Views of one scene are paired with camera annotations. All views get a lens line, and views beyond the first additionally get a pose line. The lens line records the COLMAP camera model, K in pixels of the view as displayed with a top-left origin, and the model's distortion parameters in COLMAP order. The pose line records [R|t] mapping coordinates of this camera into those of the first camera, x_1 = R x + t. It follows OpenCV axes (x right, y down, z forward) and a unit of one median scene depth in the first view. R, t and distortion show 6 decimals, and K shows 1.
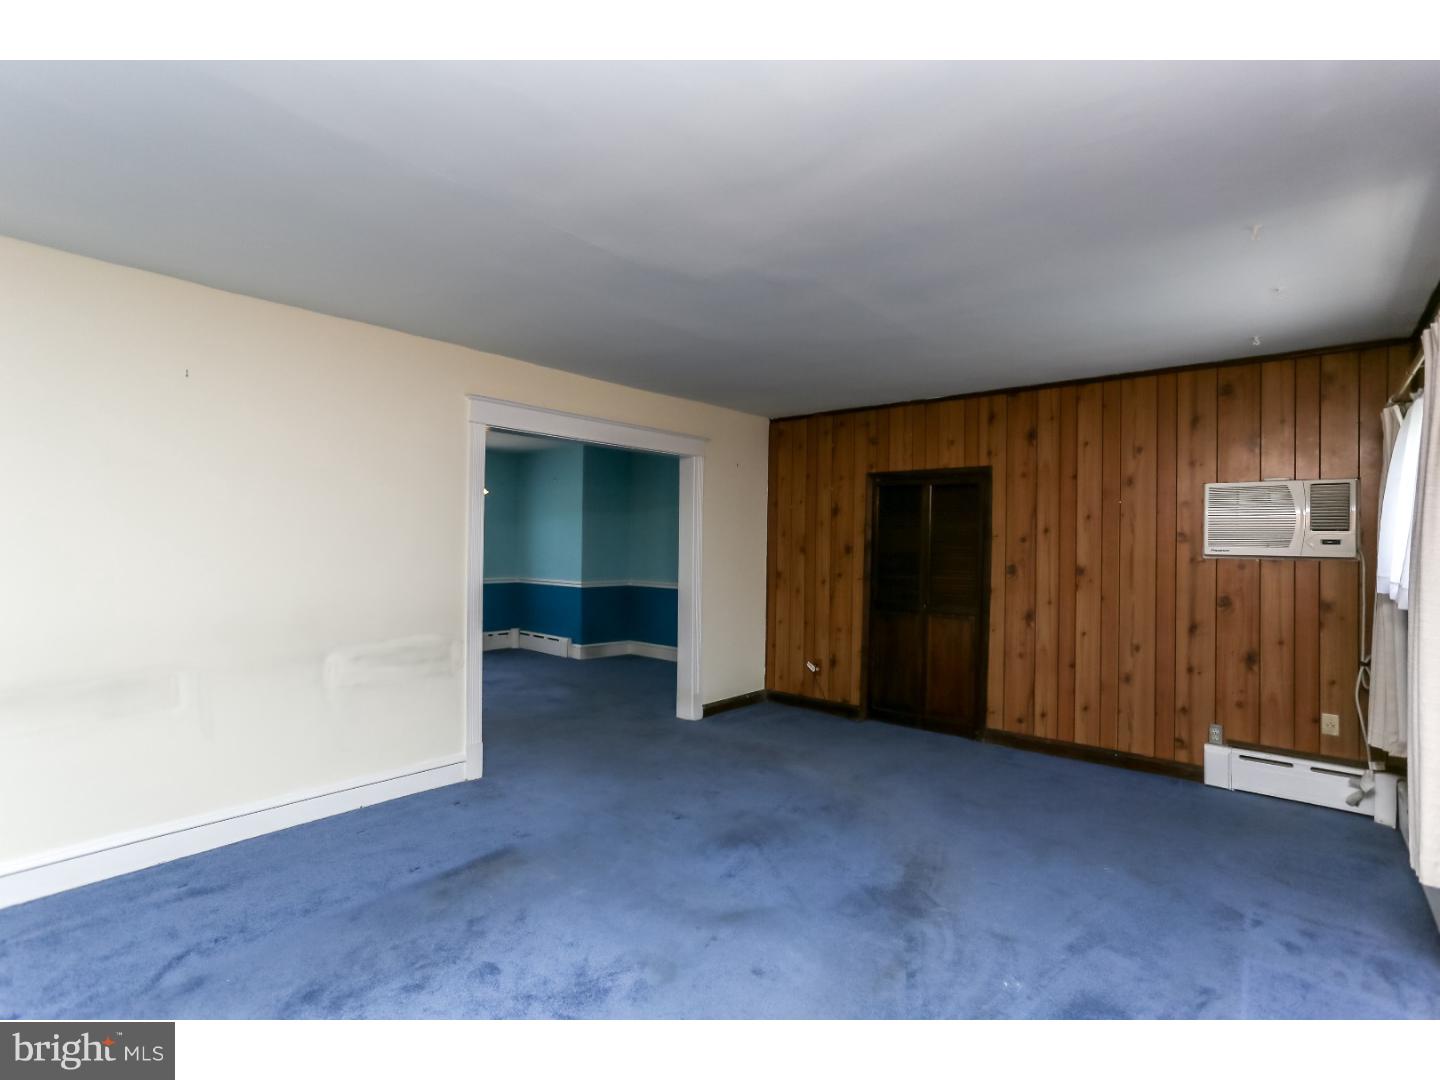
lens RADIAL K [[694.1, 0, 713.3], [0, 694.1, 535.2], [0, 0, 1]] dist [-0.053016, 0.034340]
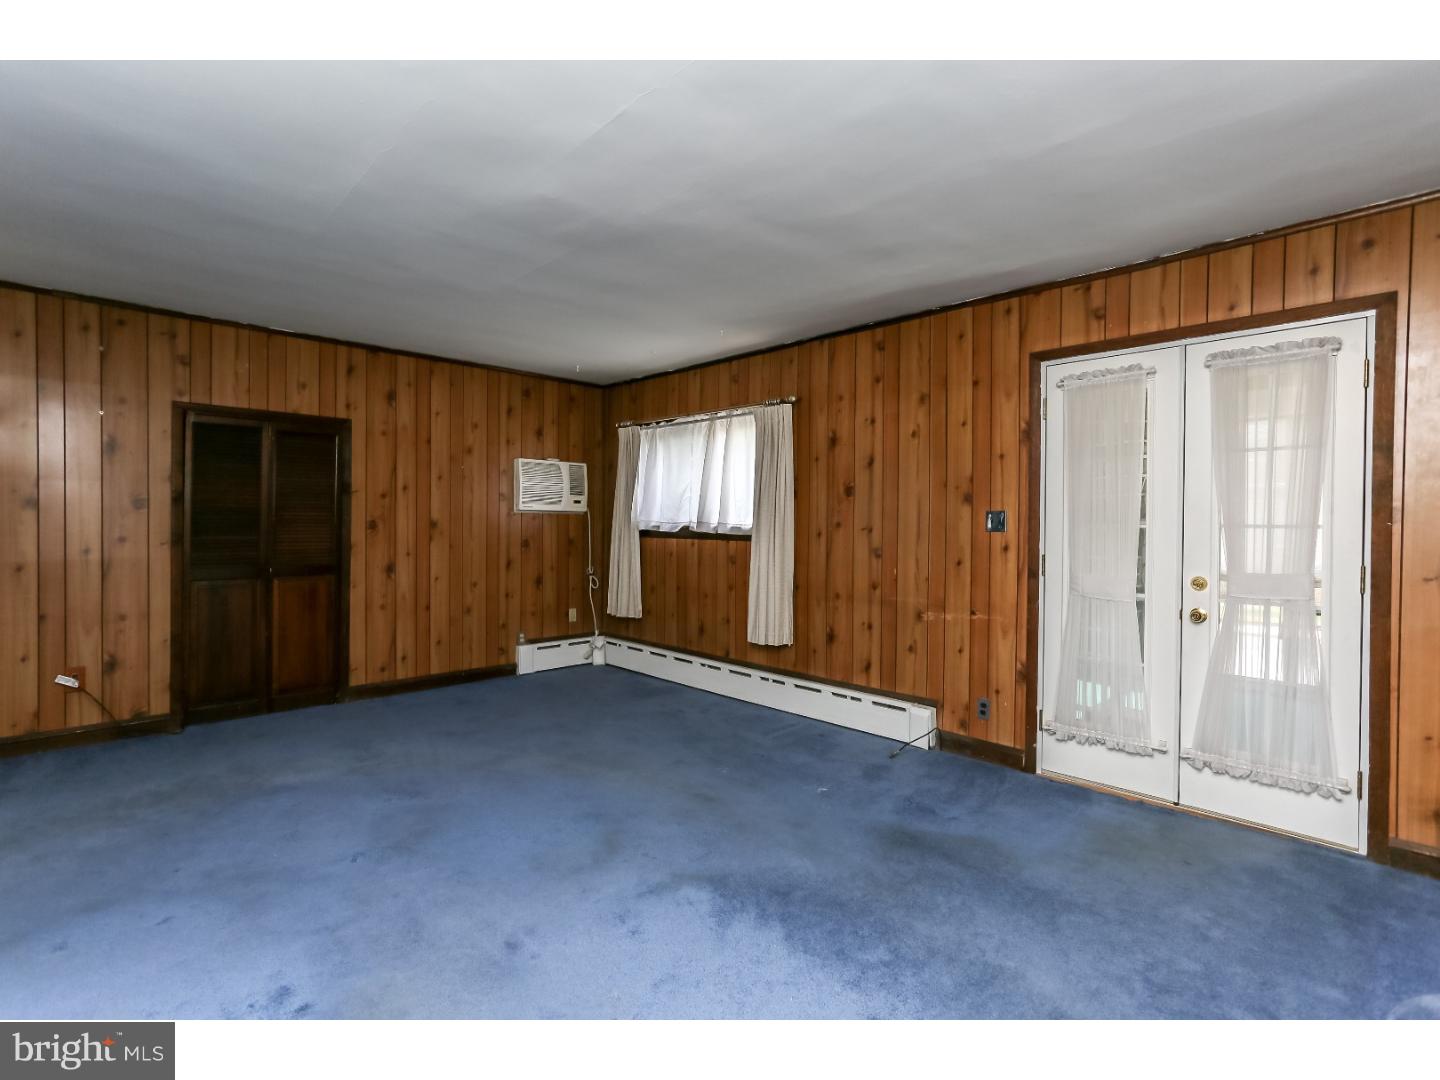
lens RADIAL K [[694.1, 0, 713.3], [0, 694.1, 535.2], [0, 0, 1]] dist [-0.053016, 0.034340]
pose [[0.084739, -0.029305, 0.995972, -0.560320], [-0.020314, 0.999309, 0.031131, 0.024589], [-0.996196, -0.022870, 0.084085, 0.429882]]
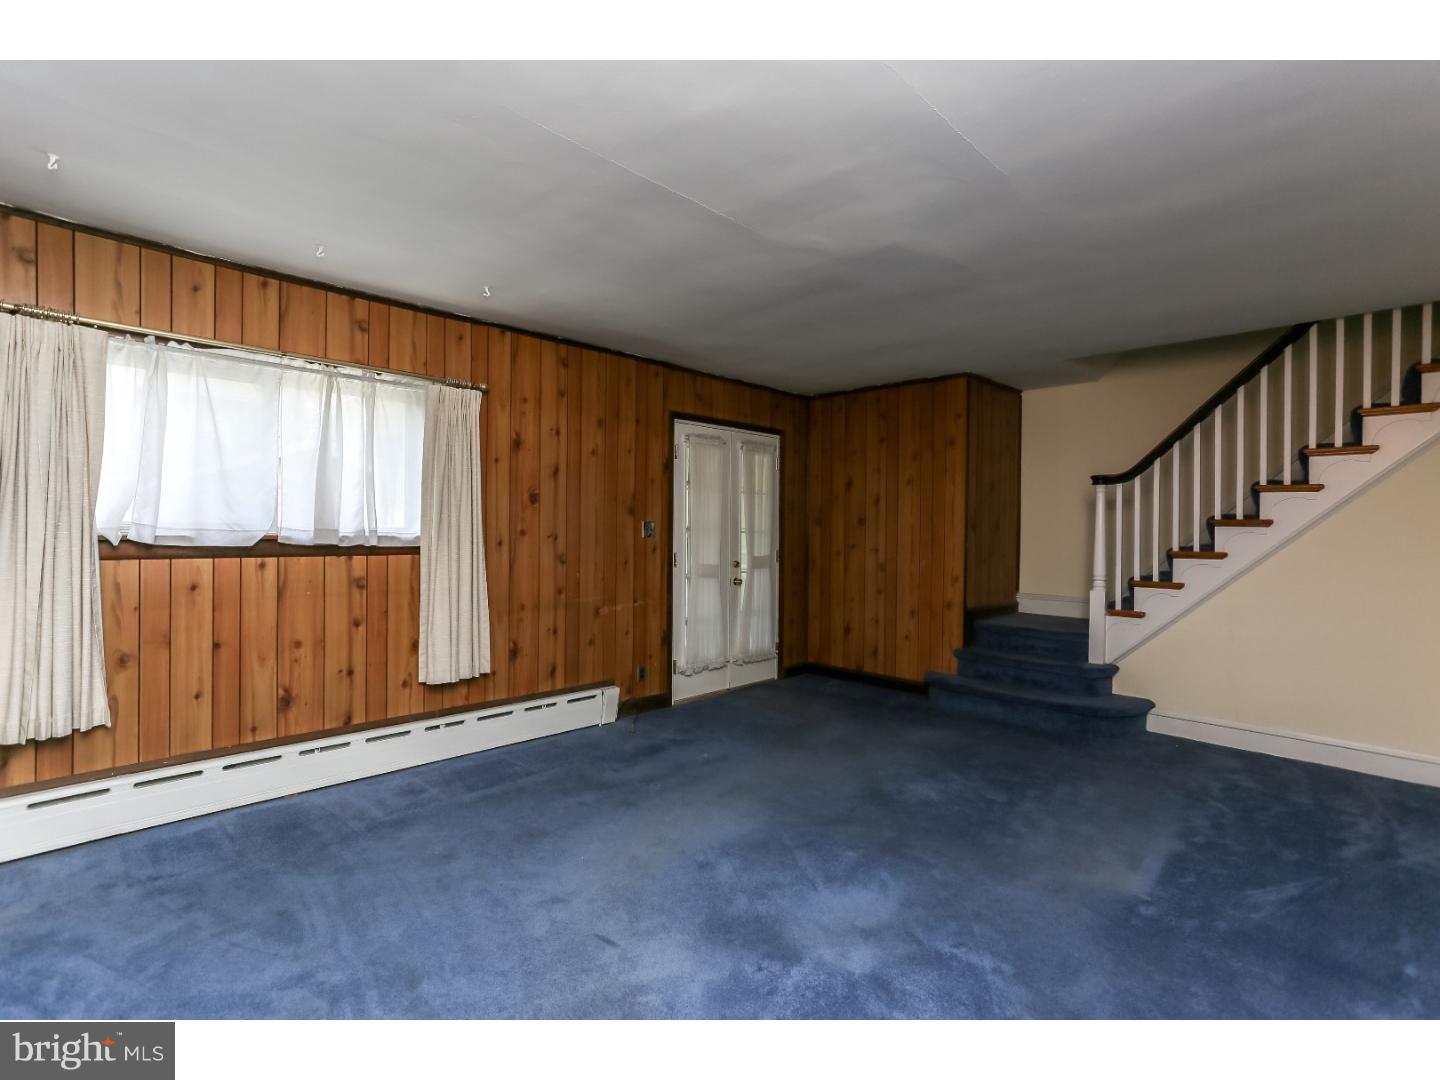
lens RADIAL K [[694.1, 0, 713.3], [0, 694.1, 535.2], [0, 0, 1]] dist [-0.053016, 0.034340]
pose [[-0.998147, -0.024347, 0.055766, 0.106492], [-0.024635, 0.999686, -0.004487, 0.037896], [-0.055639, -0.005852, -0.998434, 1.235557]]
